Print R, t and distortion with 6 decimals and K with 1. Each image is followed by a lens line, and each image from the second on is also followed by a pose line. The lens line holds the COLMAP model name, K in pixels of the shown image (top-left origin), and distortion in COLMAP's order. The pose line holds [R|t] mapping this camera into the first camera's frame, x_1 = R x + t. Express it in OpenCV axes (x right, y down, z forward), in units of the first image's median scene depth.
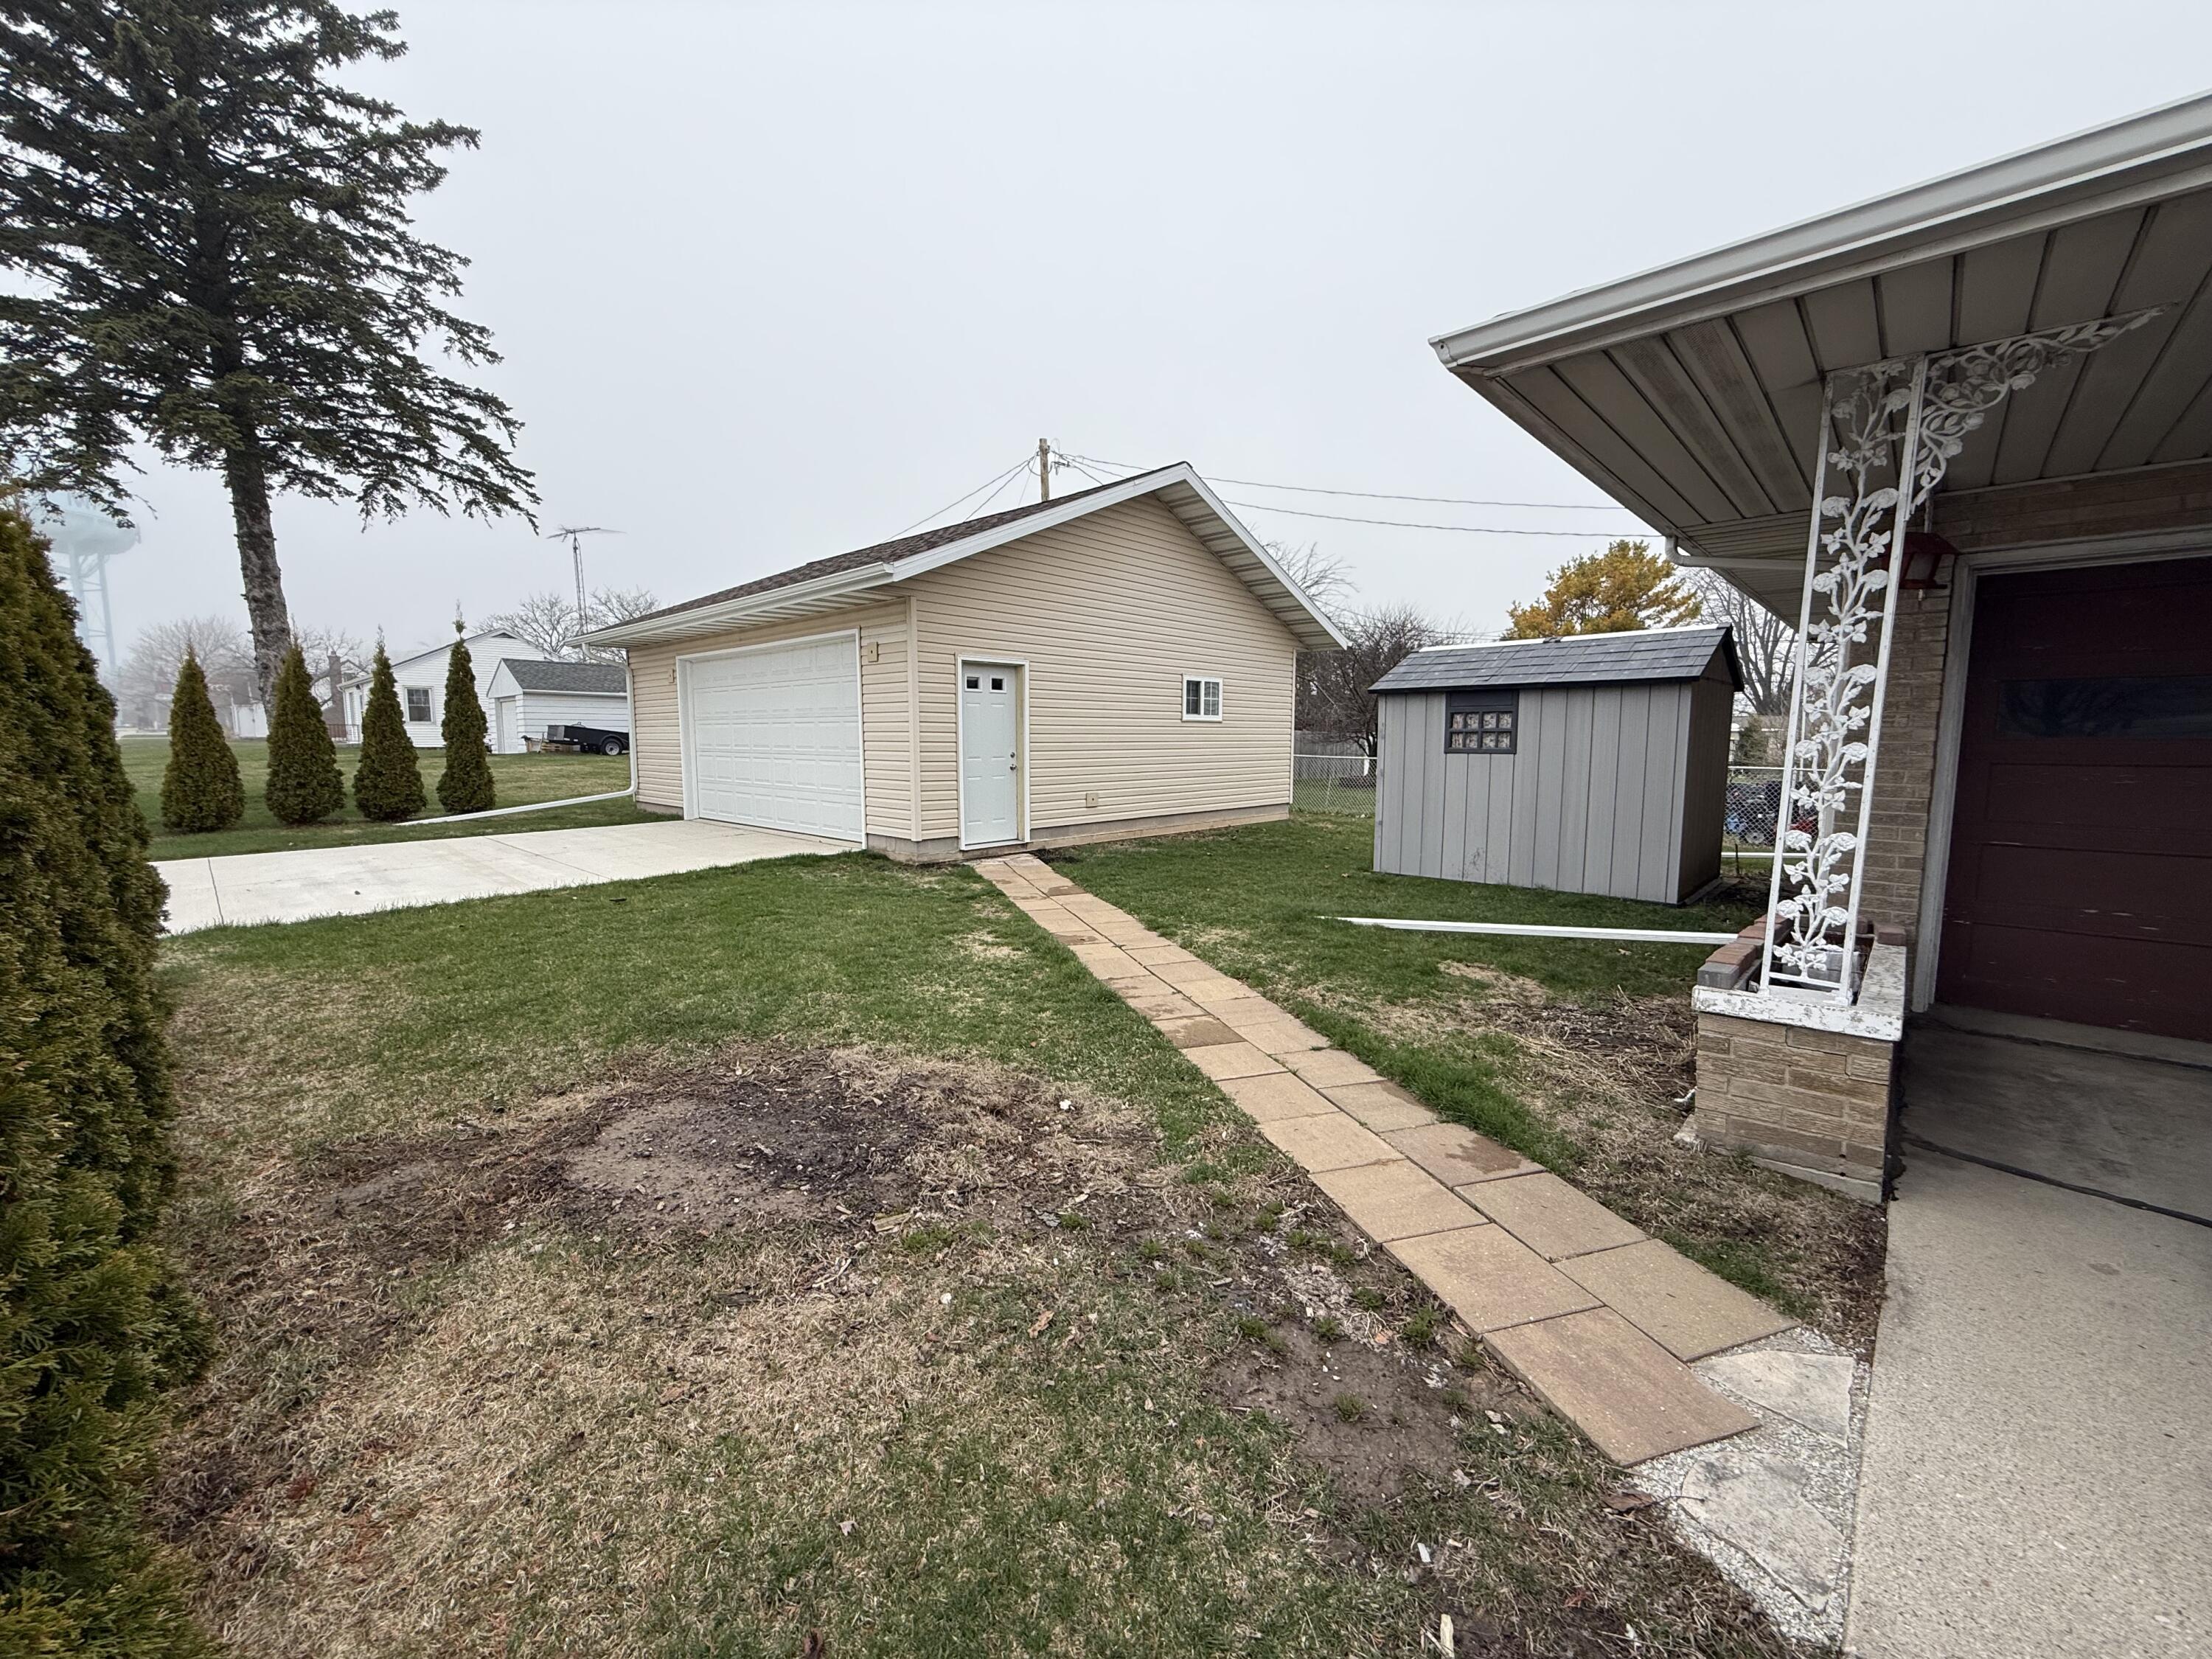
lens RADIAL K [[881.0, 0, 1105.4], [0, 881.0, 835.0], [0, 0, 1]] dist [-0.001986, -0.000013]
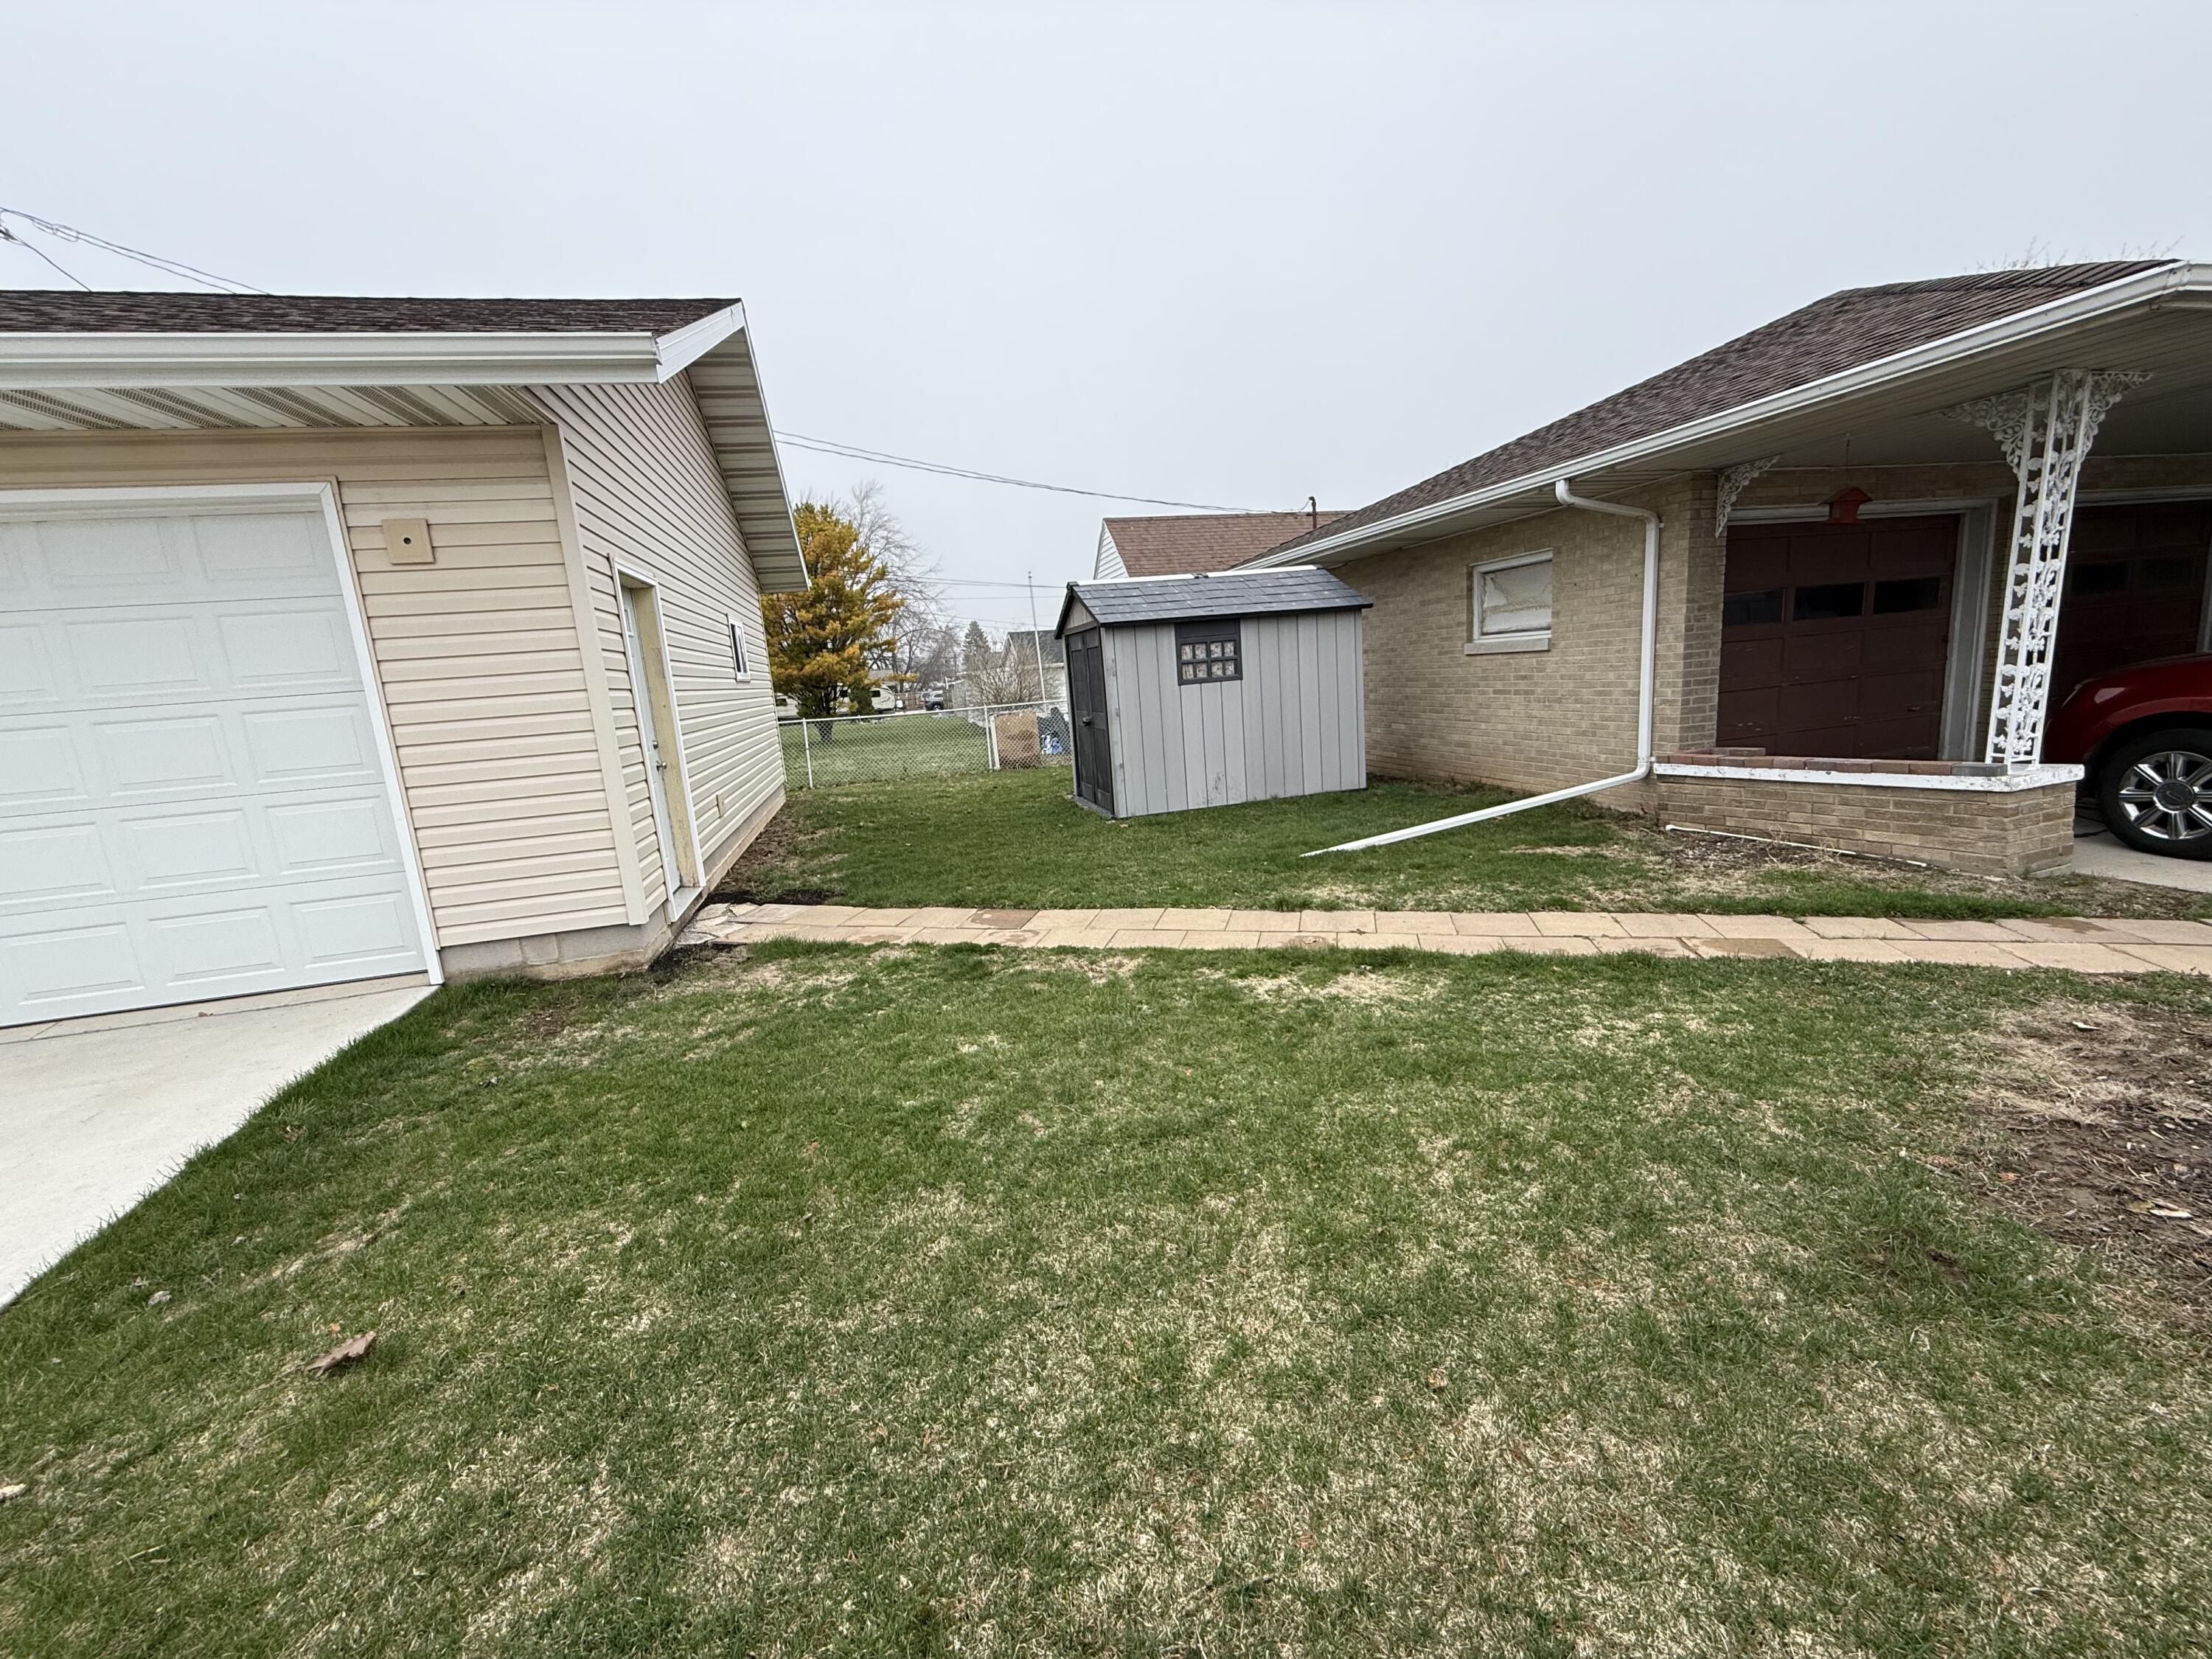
lens RADIAL K [[881.0, 0, 1102.7], [0, 881.0, 827.1], [0, 0, 1]] dist [-0.001986, -0.000013]
pose [[0.541770, -0.189908, 0.818792, -0.534832], [0.170397, 0.978729, 0.114257, -0.067365], [-0.823074, 0.077619, 0.562606, 0.549175]]
